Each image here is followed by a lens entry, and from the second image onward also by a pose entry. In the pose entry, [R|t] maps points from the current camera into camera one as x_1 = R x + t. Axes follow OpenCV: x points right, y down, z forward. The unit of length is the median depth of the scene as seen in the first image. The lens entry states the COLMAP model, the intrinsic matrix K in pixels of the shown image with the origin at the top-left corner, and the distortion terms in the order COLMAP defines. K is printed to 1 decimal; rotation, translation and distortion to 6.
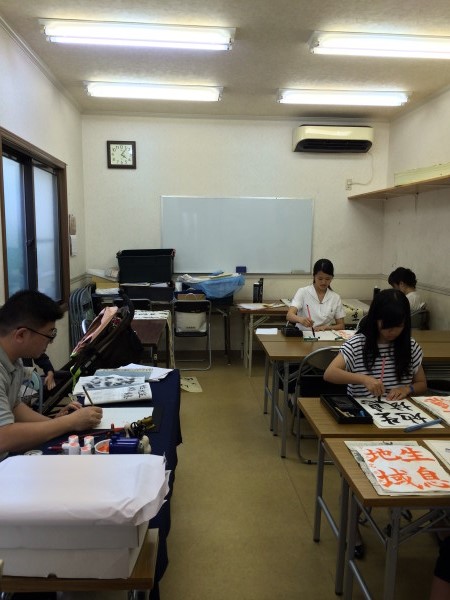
lens RADIAL K [[482.0, 0, 225.0], [0, 482.0, 300.0], [0, 0, 1]] dist [-0.002554, -0.003417]
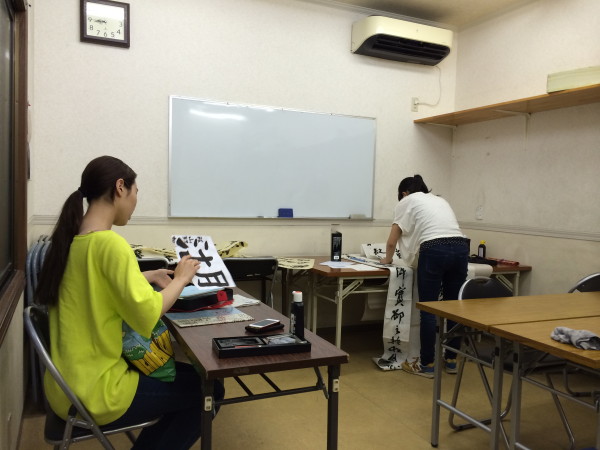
lens RADIAL K [[482.0, 0, 300.0], [0, 482.0, 225.0], [0, 0, 1]] dist [-0.002554, -0.003417]
pose [[0.938239, -0.004327, 0.345961, -0.193325], [0.027913, 0.997609, -0.063221, -0.001490], [-0.344861, 0.068973, 0.936116, 0.362280]]
